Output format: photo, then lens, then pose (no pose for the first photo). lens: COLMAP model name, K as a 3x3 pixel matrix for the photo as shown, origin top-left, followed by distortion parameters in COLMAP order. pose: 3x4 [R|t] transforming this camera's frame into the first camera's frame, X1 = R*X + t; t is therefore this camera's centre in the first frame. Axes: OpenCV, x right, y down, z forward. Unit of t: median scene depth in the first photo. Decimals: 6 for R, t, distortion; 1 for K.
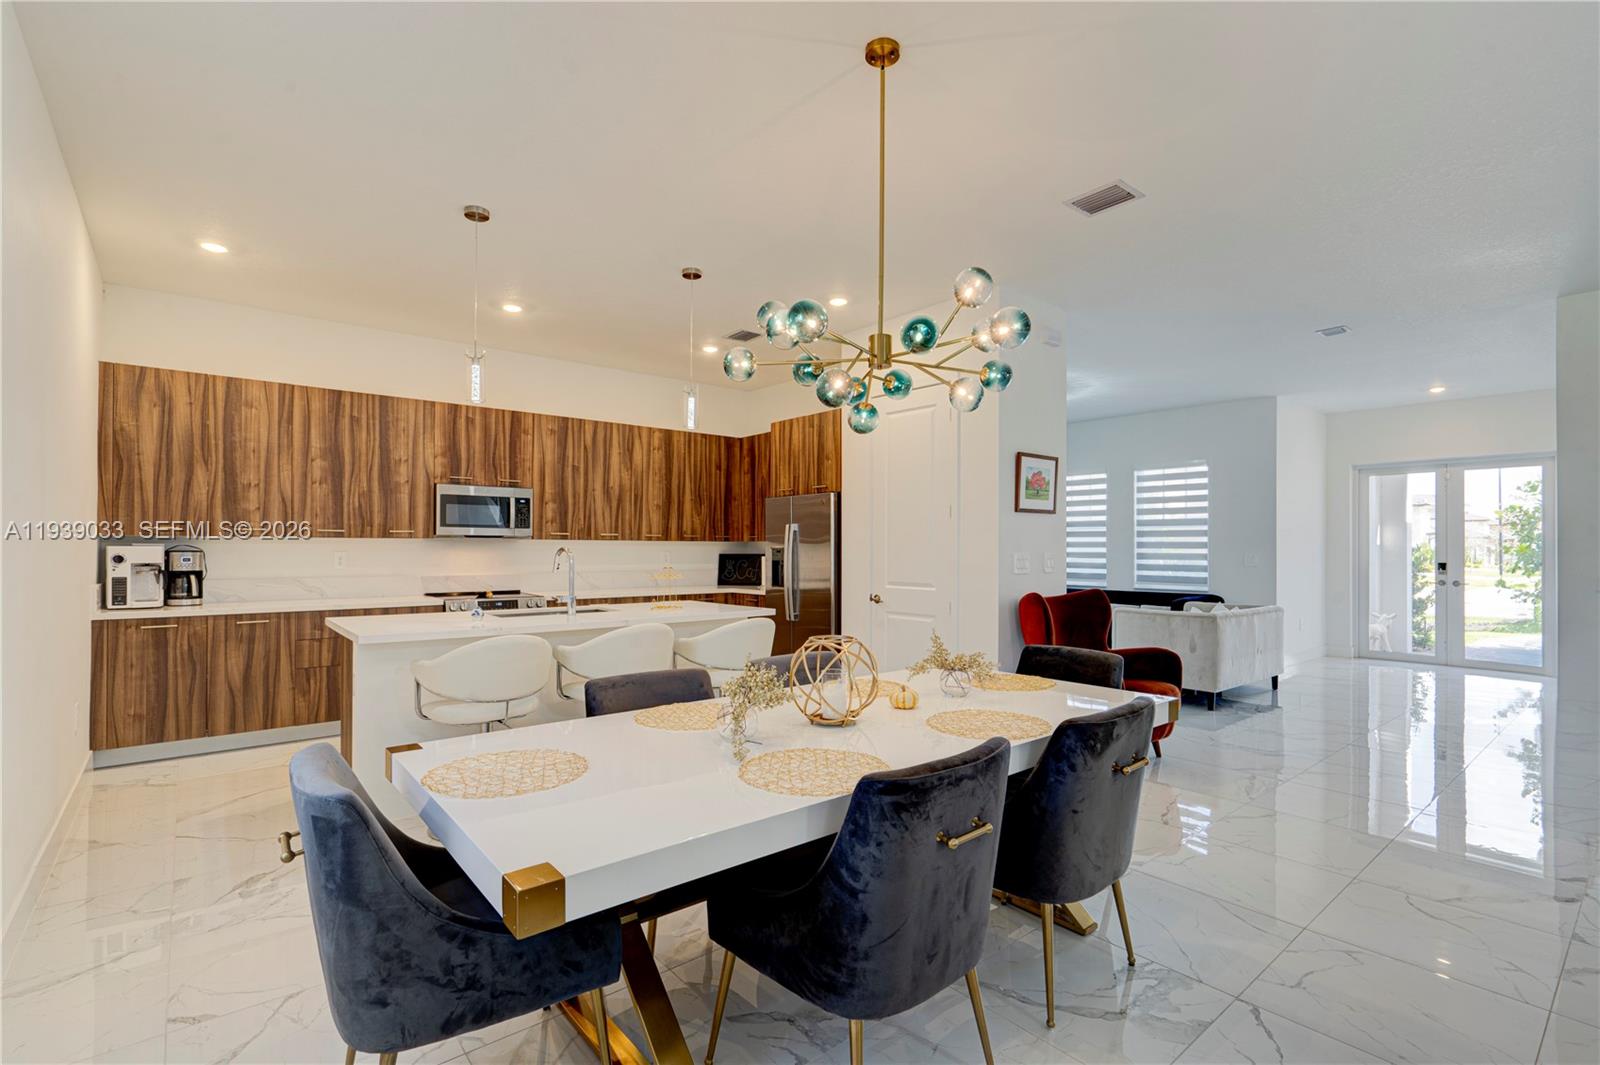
lens RADIAL K [[741.5, 0, 816.2], [0, 741.5, 540.6], [0, 0, 1]] dist [0.001623, 0.000511]
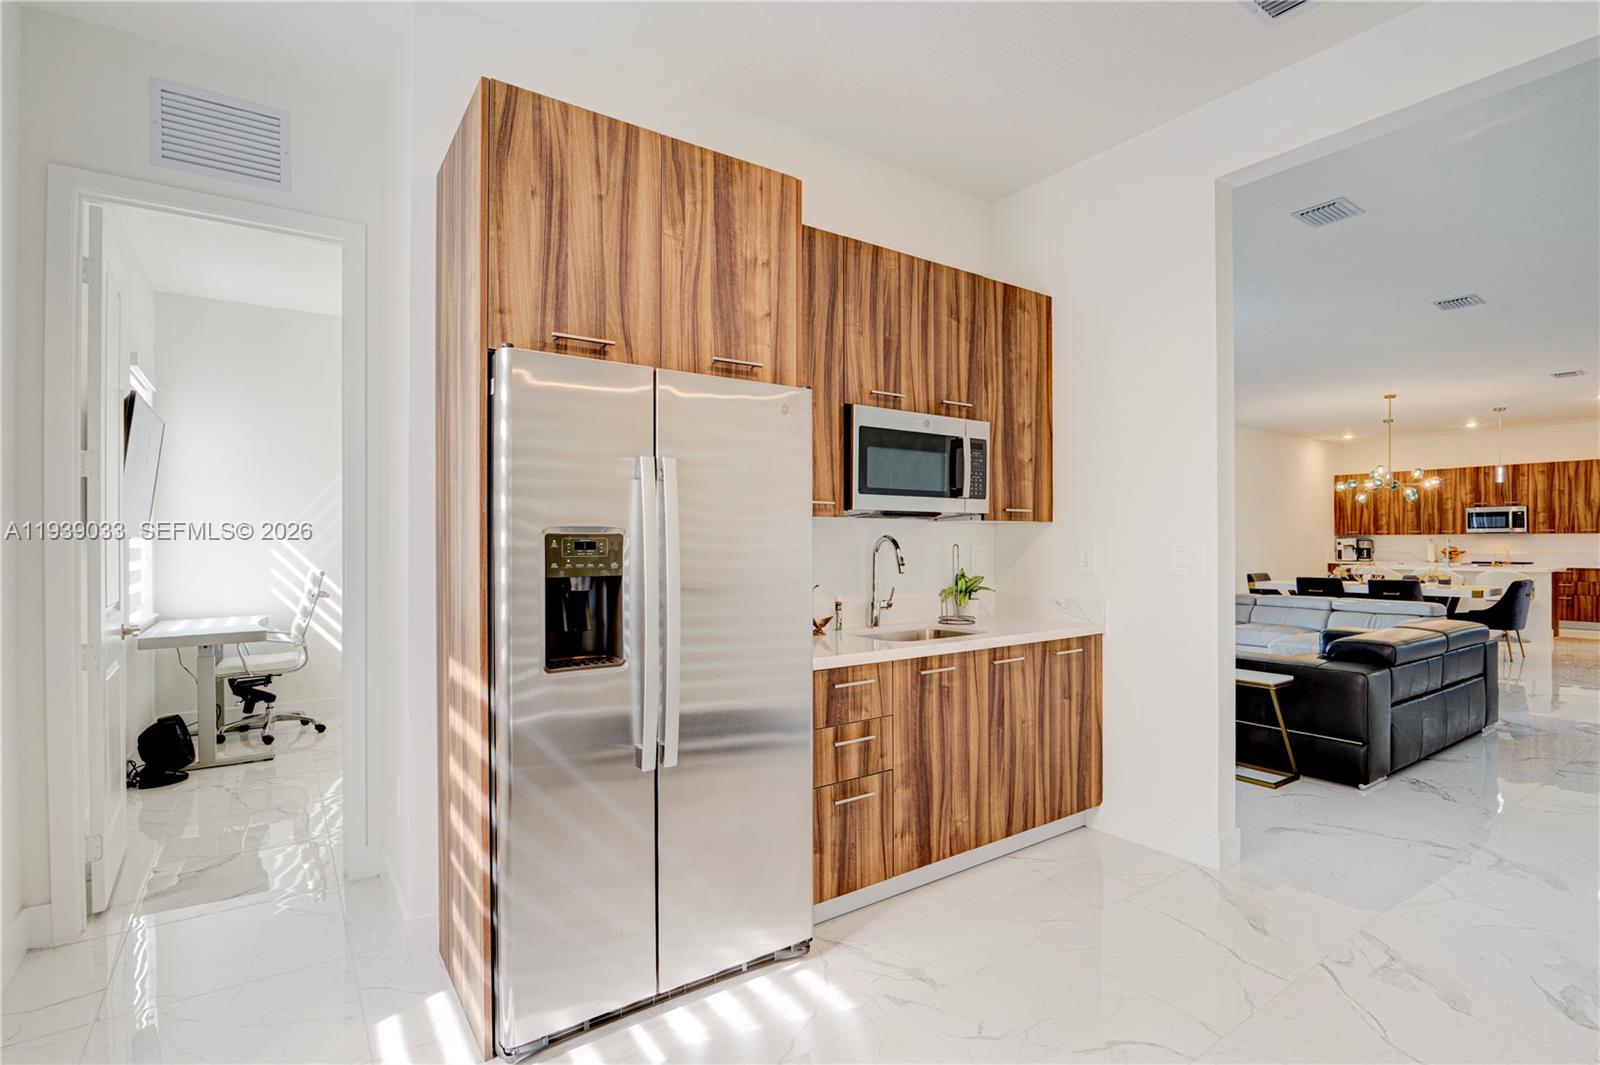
lens RADIAL K [[753.0, 0, 815.3], [0, 753.0, 540.5], [0, 0, 1]] dist [-0.029433, 0.000151]
pose [[-0.085992, -0.003405, -0.996290, 1.732611], [0.012217, 0.999915, -0.004472, 0.001504], [0.996221, -0.012556, -0.085943, -0.644556]]
